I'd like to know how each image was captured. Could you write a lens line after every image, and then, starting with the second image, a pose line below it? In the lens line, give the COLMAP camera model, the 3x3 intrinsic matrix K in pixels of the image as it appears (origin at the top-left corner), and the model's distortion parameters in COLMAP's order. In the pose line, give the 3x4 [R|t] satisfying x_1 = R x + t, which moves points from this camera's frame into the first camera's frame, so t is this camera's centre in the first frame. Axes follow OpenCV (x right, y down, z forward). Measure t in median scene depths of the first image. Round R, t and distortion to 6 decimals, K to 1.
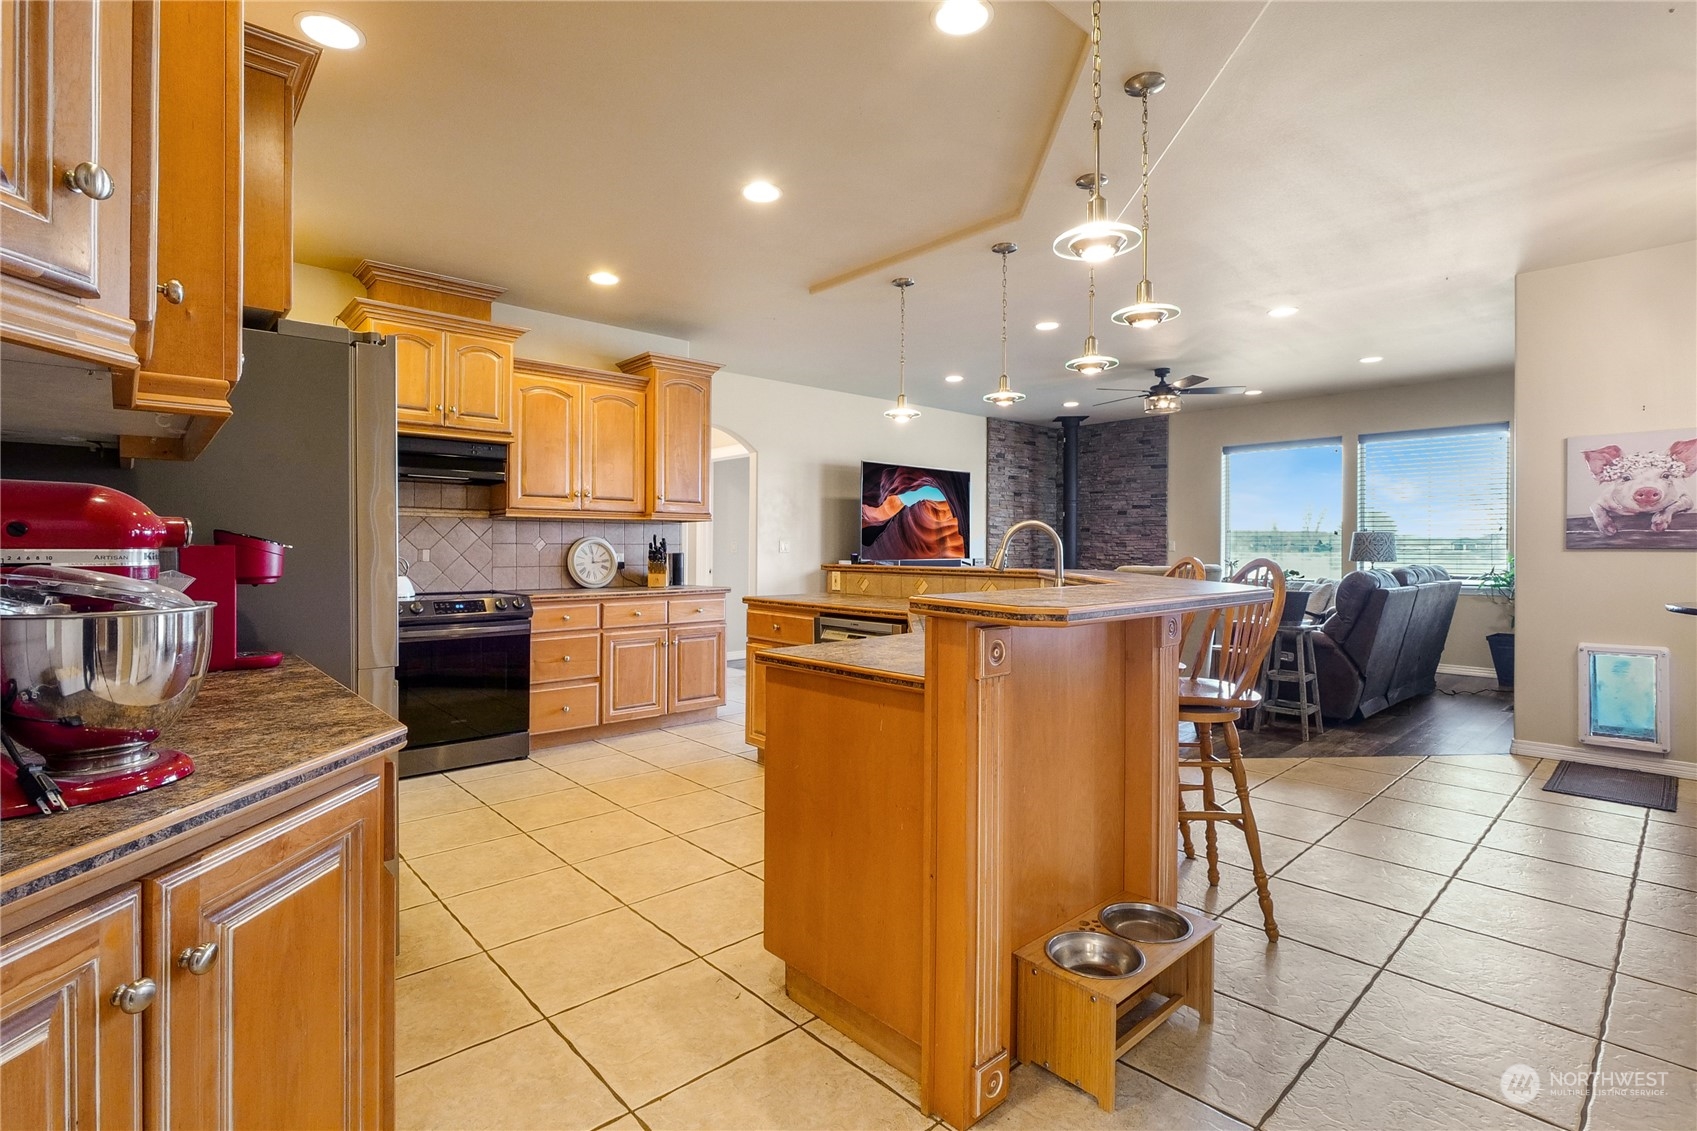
lens RADIAL K [[797.3, 0, 847.5], [0, 797.3, 550.9], [0, 0, 1]] dist [-0.012351, -0.000495]
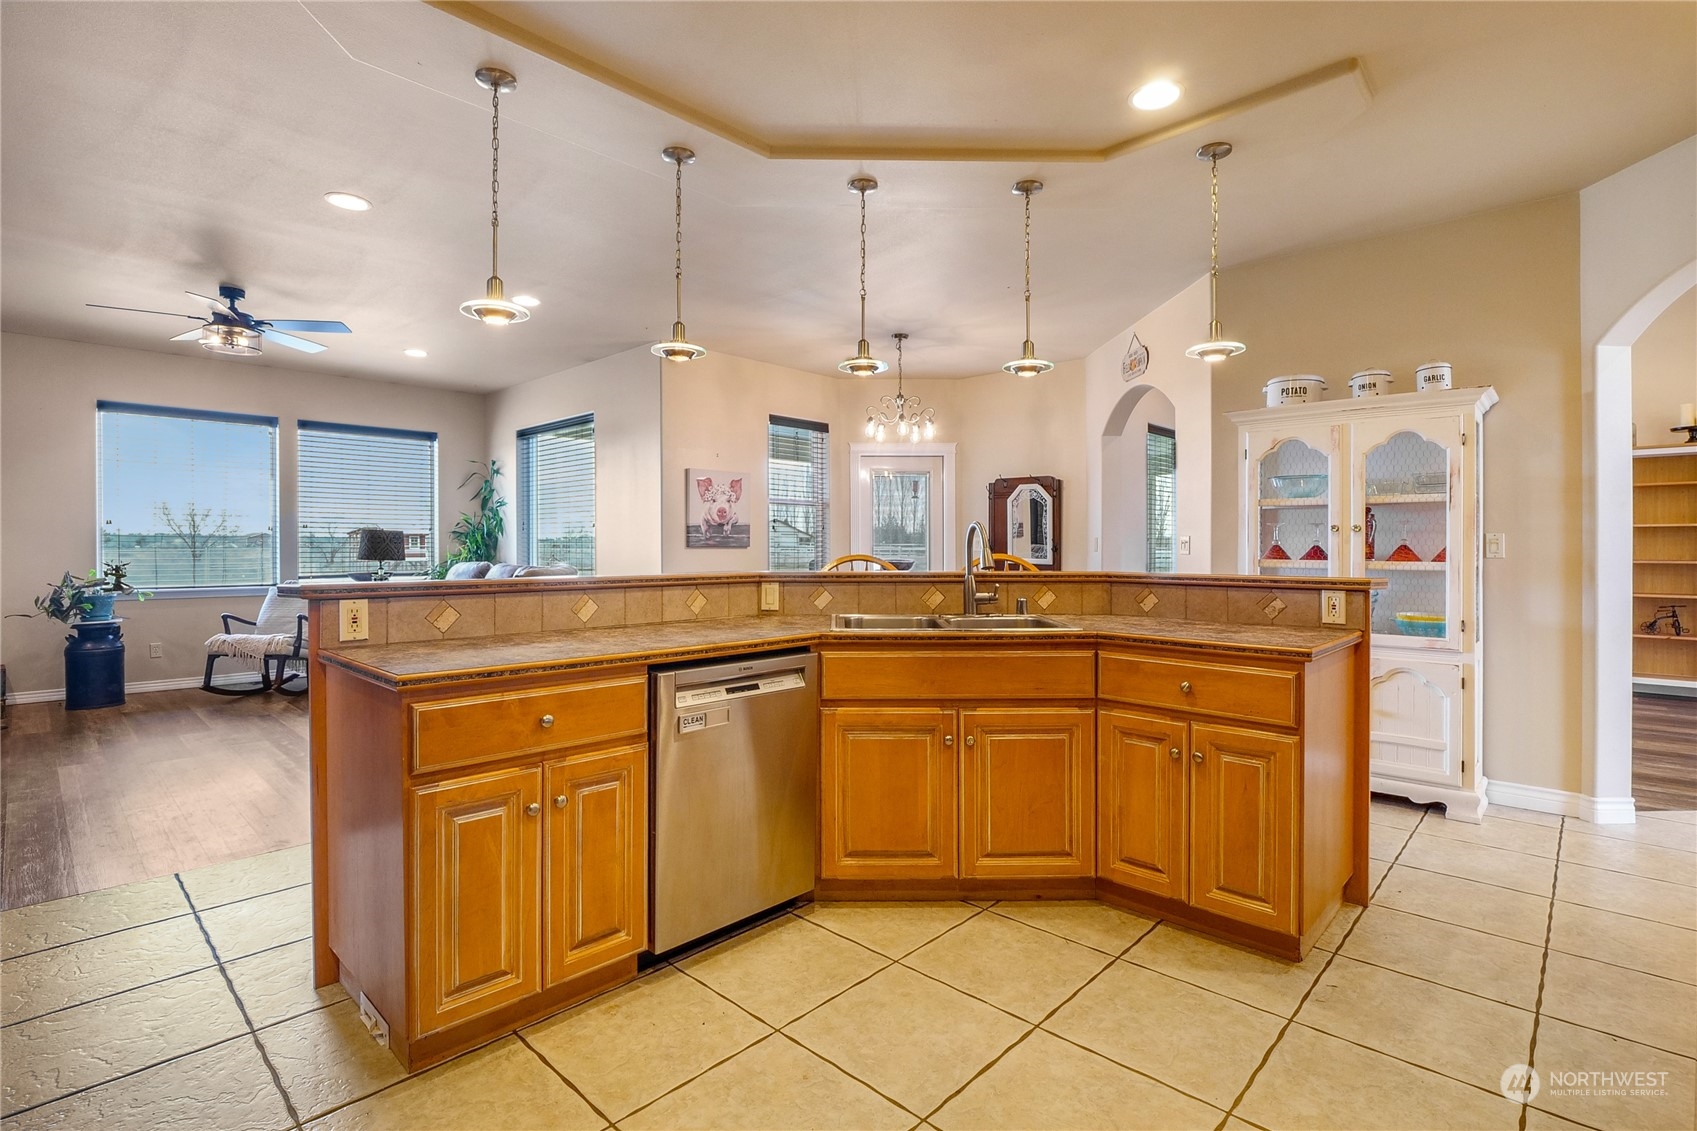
lens RADIAL K [[797.3, 0, 847.5], [0, 797.3, 550.9], [0, 0, 1]] dist [-0.012351, -0.000495]
pose [[-0.069312, -0.006654, 0.997573, -0.434014], [0.003408, 0.999970, 0.006907, -0.003738], [-0.997589, 0.003878, -0.069287, 0.662571]]
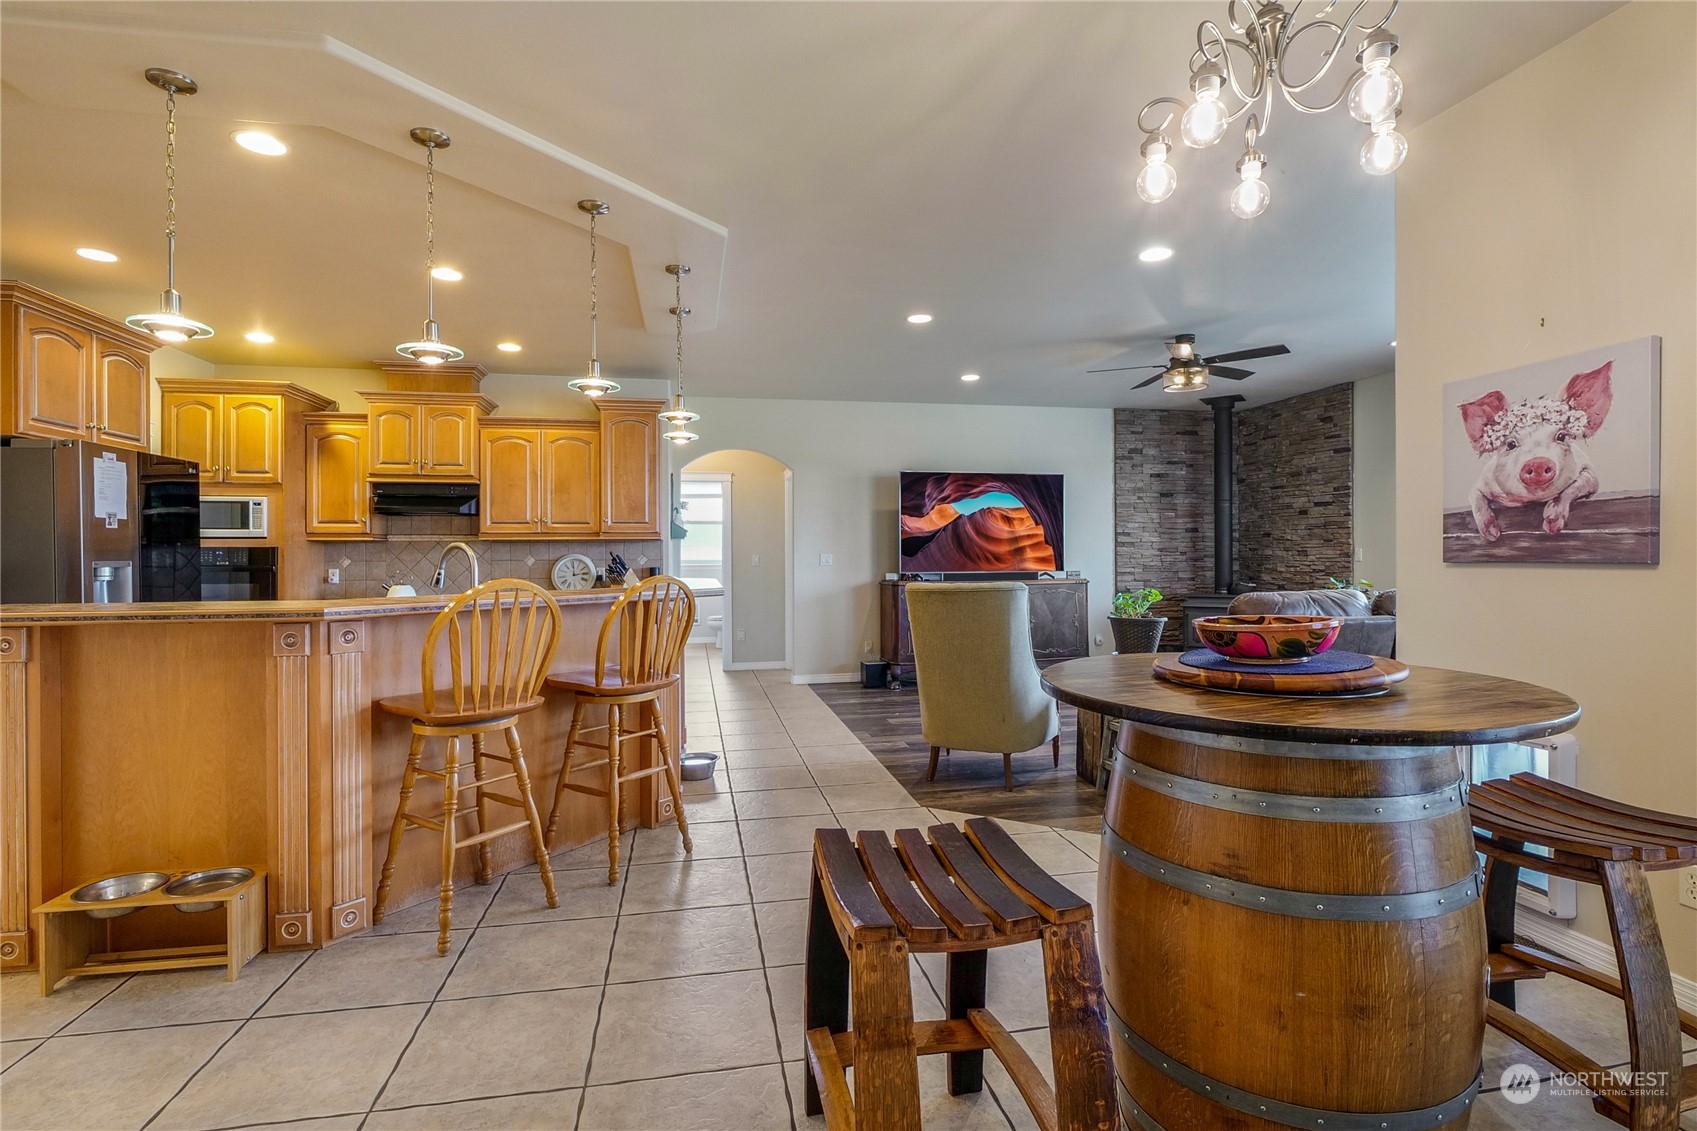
lens RADIAL K [[805.8, 0, 846.6], [0, 805.8, 565.8], [0, 0, 1]] dist [-0.012674, -0.000269]
pose [[0.854388, -0.001202, -0.519635, 0.680491], [0.005475, 0.999963, 0.006689, -0.005842], [0.519607, -0.008560, 0.854362, 0.173777]]
